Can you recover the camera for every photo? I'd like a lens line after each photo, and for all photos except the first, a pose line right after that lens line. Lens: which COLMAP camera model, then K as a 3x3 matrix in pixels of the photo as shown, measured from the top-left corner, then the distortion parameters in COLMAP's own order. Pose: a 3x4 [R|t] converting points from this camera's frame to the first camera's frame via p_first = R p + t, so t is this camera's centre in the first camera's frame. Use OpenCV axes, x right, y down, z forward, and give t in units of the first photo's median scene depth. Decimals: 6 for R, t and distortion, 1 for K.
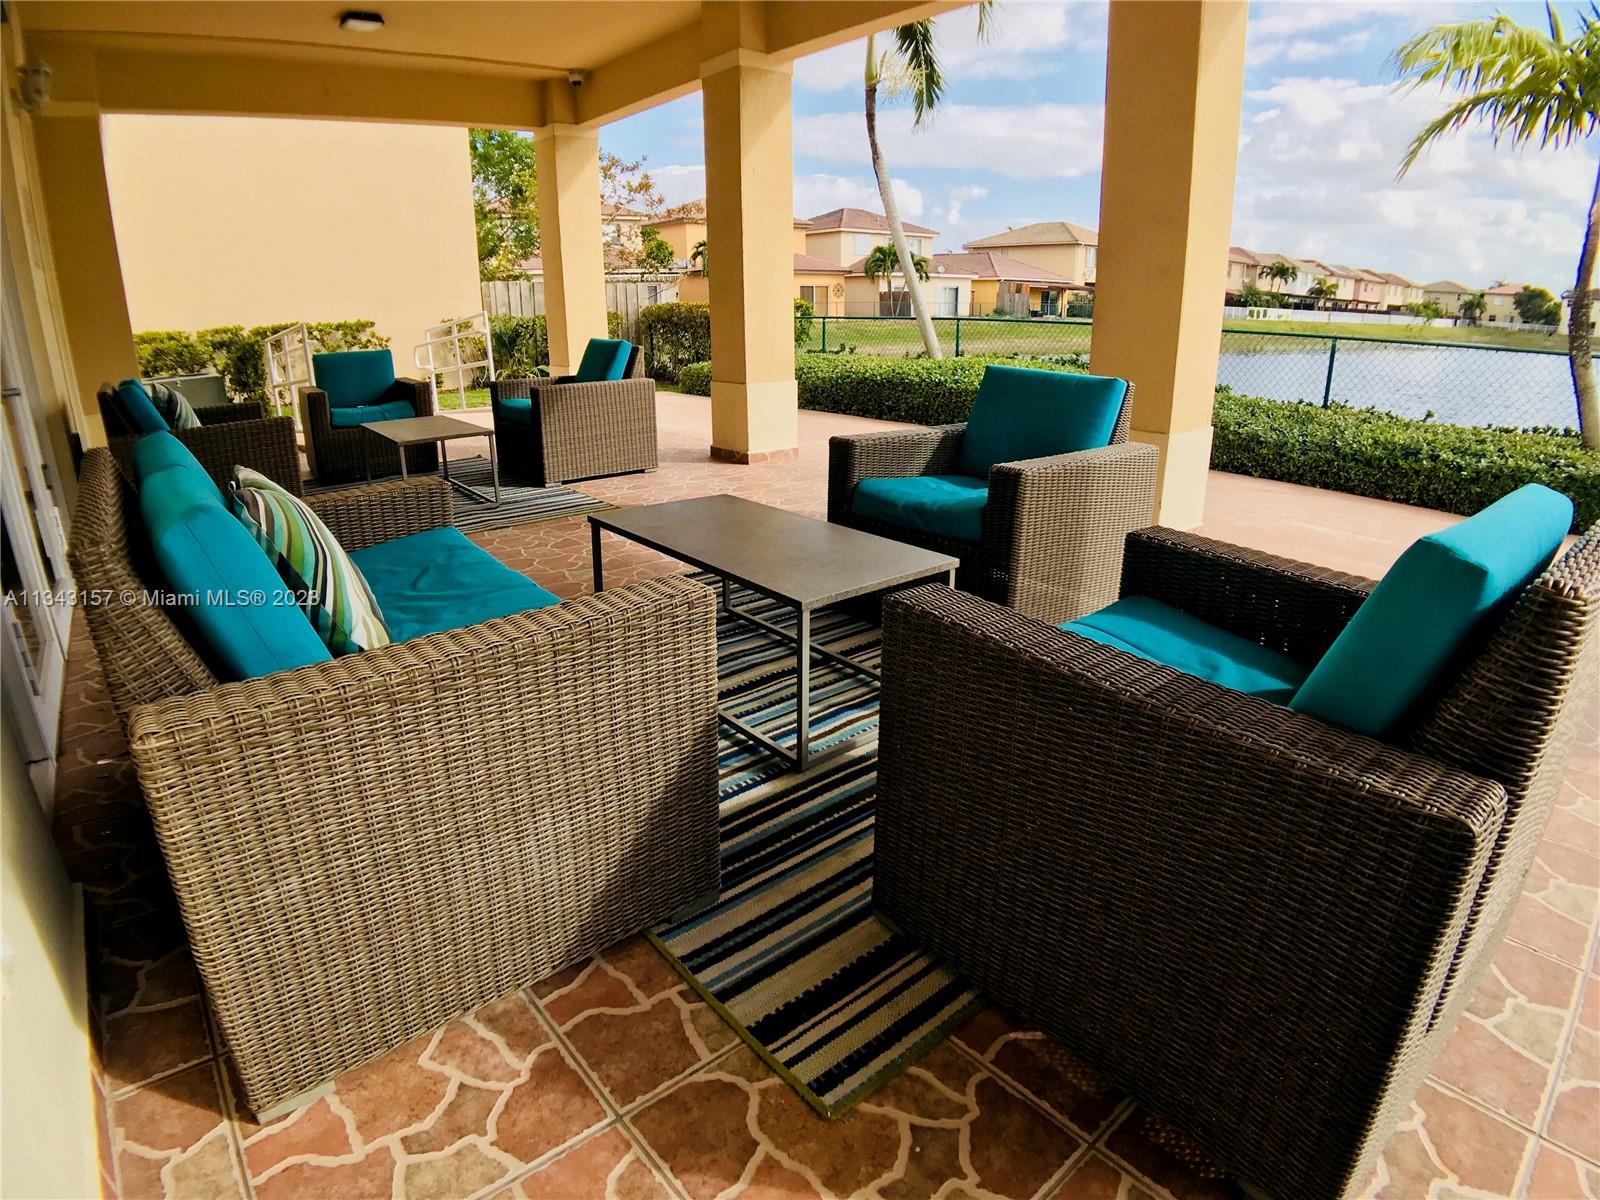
lens RADIAL K [[858.0, 0, 803.4], [0, 858.0, 605.5], [0, 0, 1]] dist [-0.138234, 0.022850]
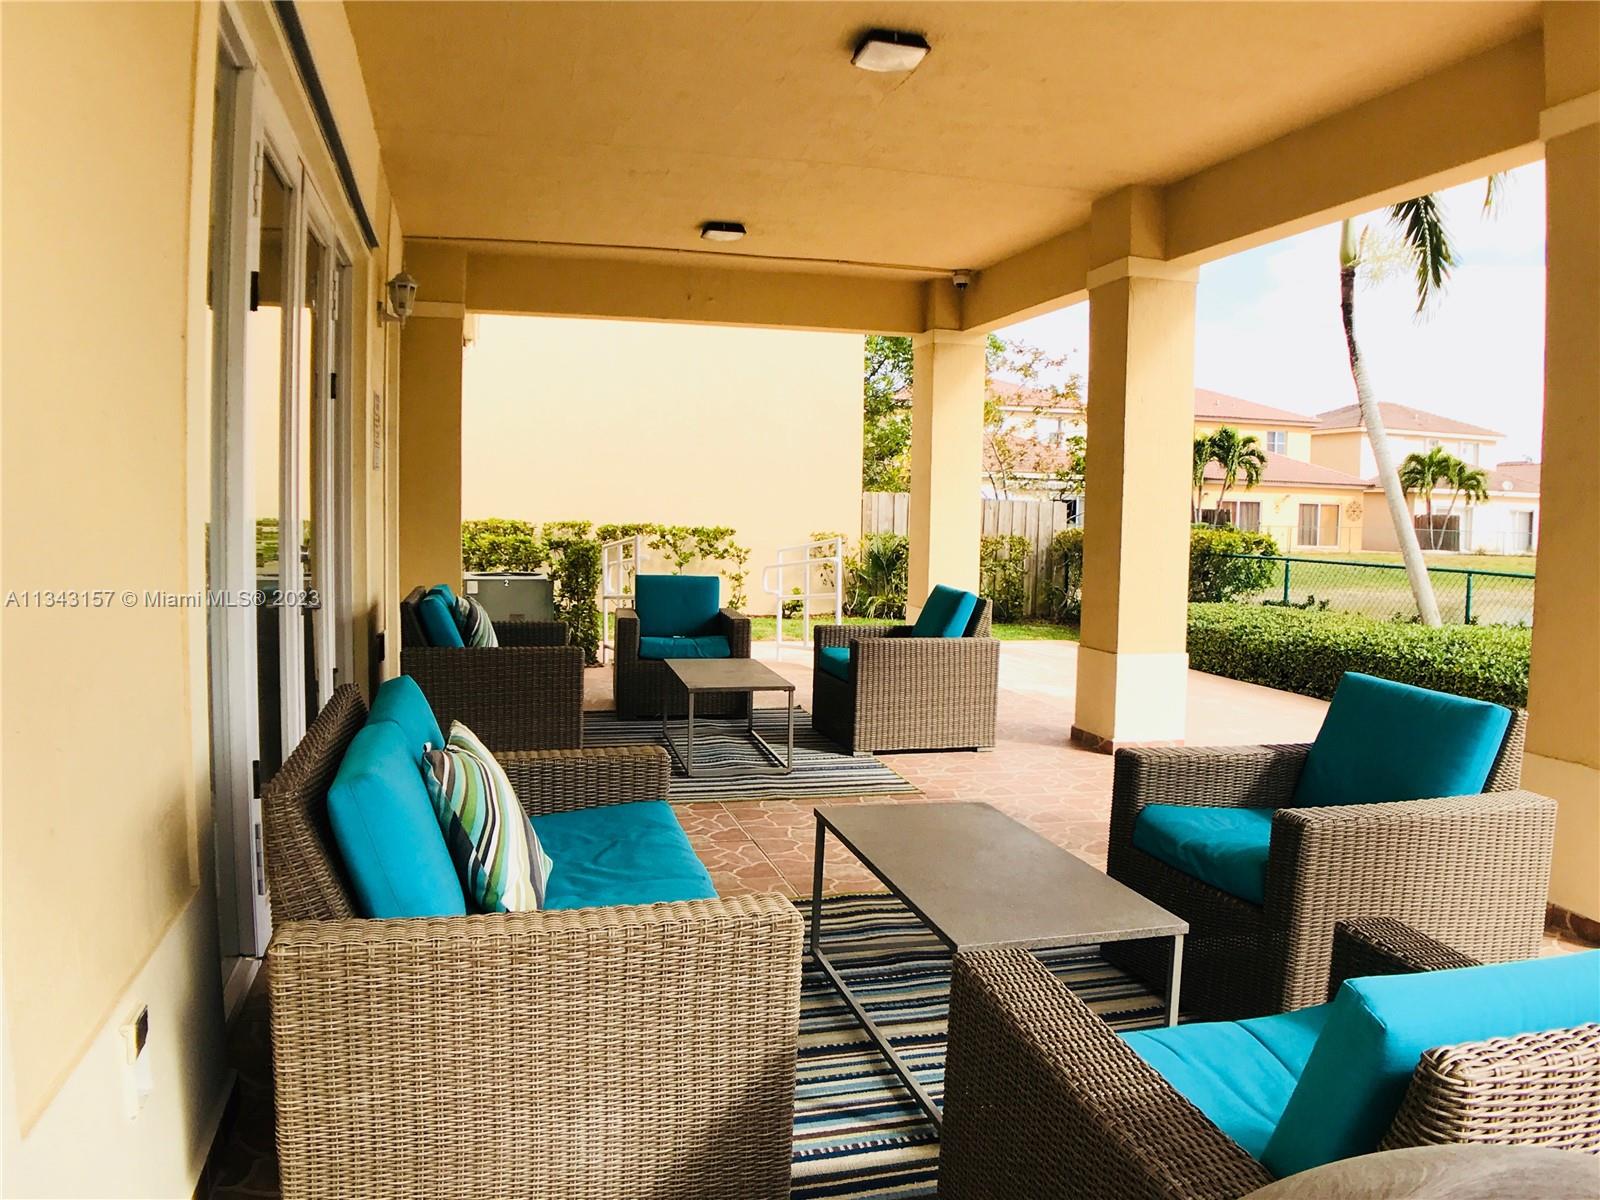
lens RADIAL K [[1168.3, 0, 802.4], [0, 1168.3, 608.8], [0, 0, 1]] dist [-0.125964, -0.011979]
pose [[0.905709, 0.060902, -0.419503, 0.150097], [-0.165752, 0.961716, -0.218240, -0.023351], [0.390151, 0.267195, 0.881129, -0.096803]]
